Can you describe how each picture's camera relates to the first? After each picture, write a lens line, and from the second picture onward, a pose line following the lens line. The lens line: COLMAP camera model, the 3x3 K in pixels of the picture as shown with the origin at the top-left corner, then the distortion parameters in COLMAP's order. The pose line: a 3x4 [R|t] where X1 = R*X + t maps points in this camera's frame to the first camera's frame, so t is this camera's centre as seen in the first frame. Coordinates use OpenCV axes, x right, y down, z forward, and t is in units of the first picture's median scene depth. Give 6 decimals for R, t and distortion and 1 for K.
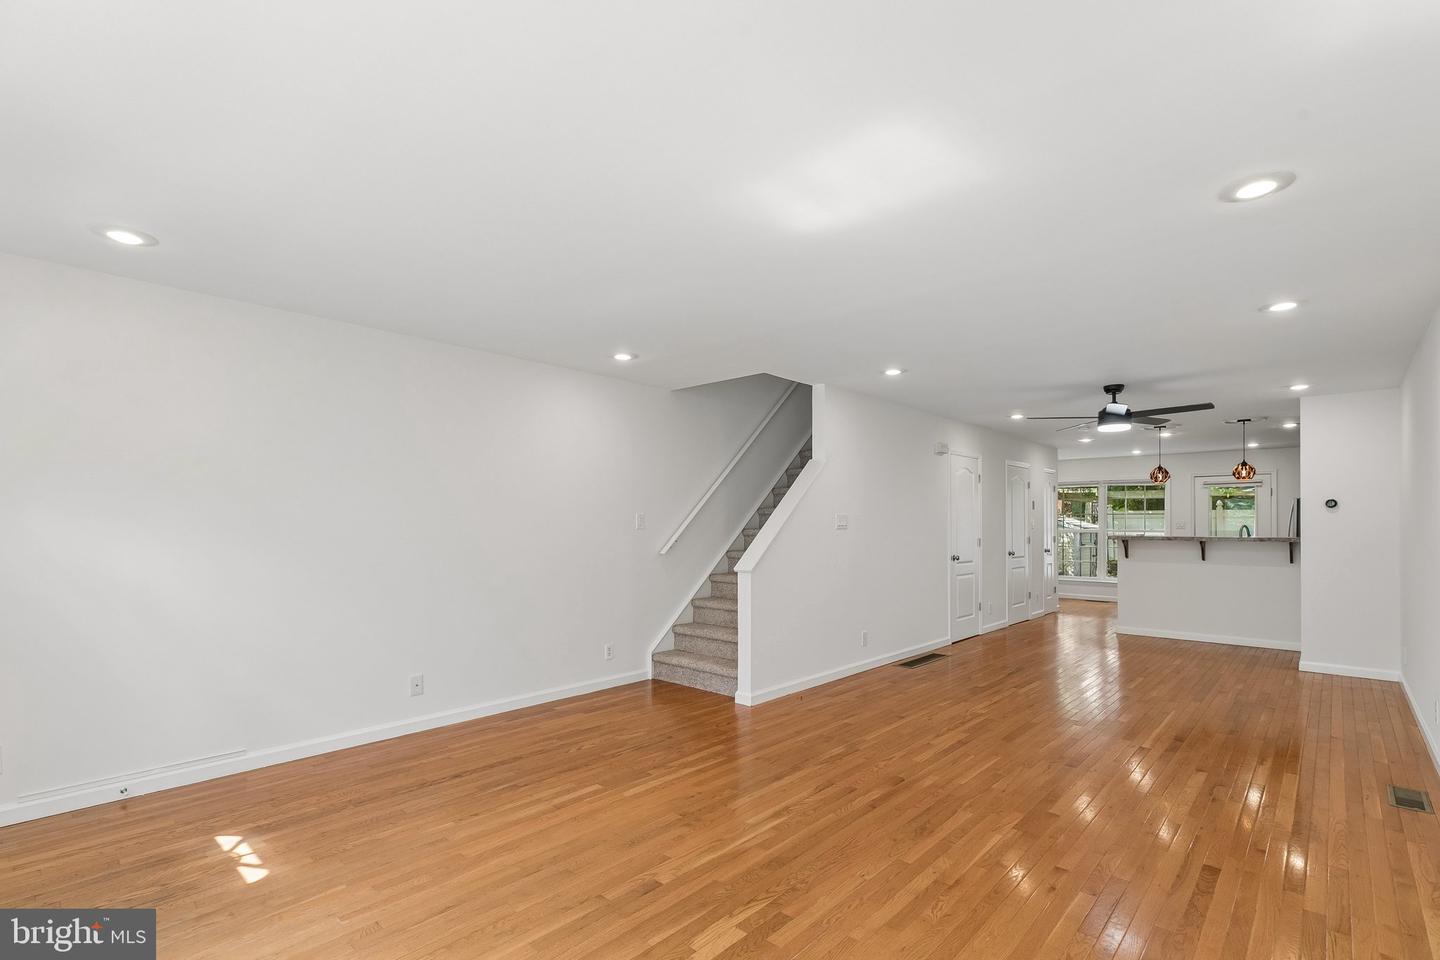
lens RADIAL K [[675.6, 0, 721.3], [0, 675.6, 512.4], [0, 0, 1]] dist [0.000207, -0.000892]
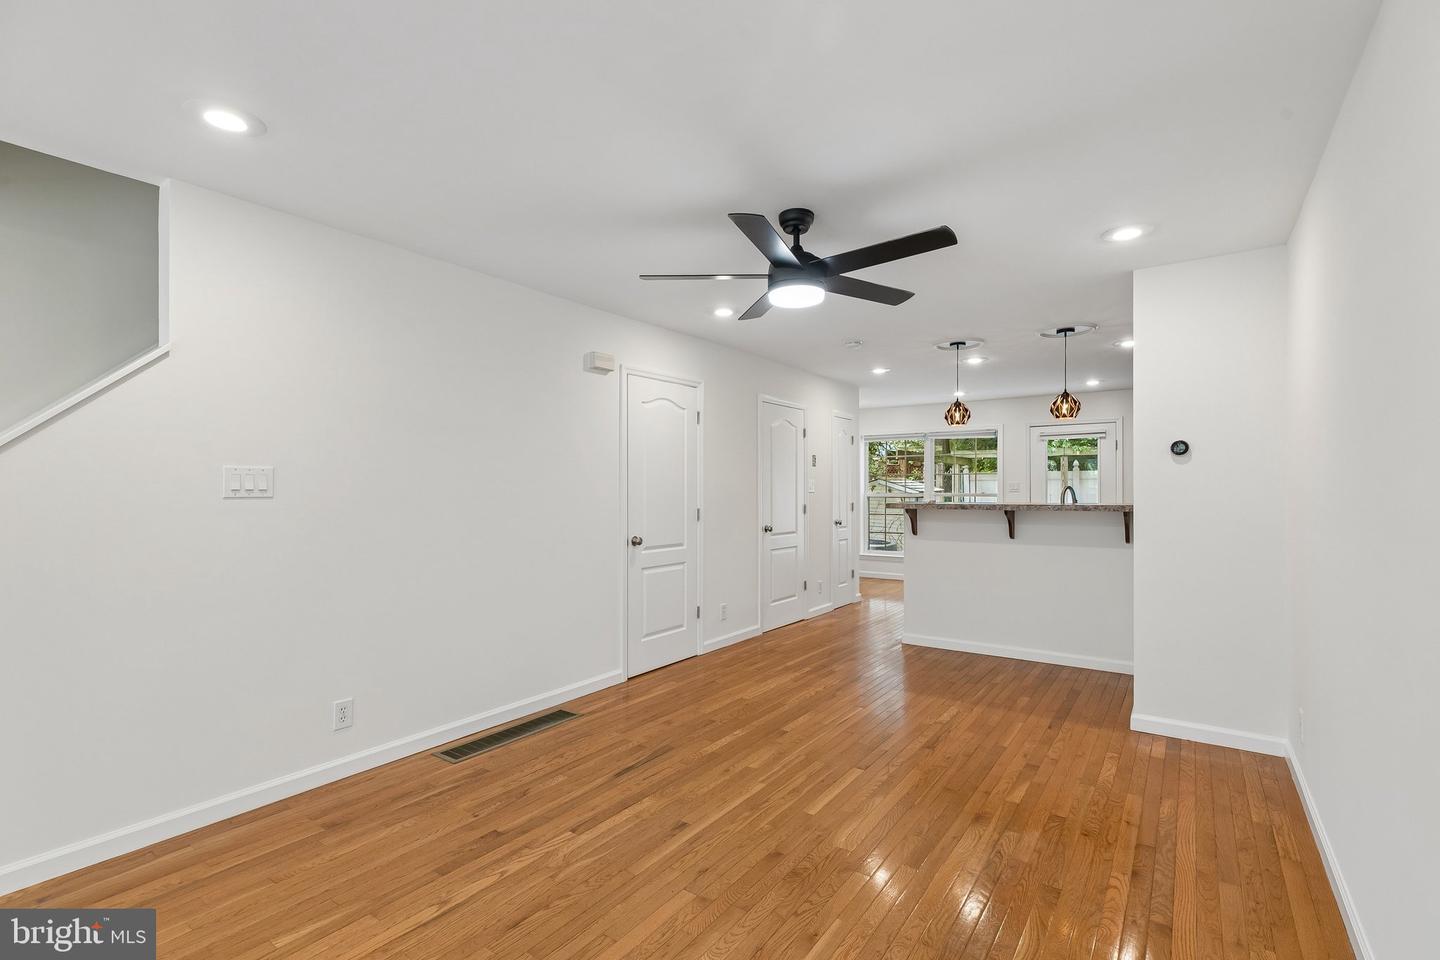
lens RADIAL K [[663.9, 0, 721.6], [0, 663.9, 489.1], [0, 0, 1]] dist [-0.001405, -0.000147]
pose [[0.992233, -0.006611, 0.124217, 0.350983], [0.004433, 0.999832, 0.017802, 0.008391], [-0.124314, -0.017113, 0.992095, 0.384656]]
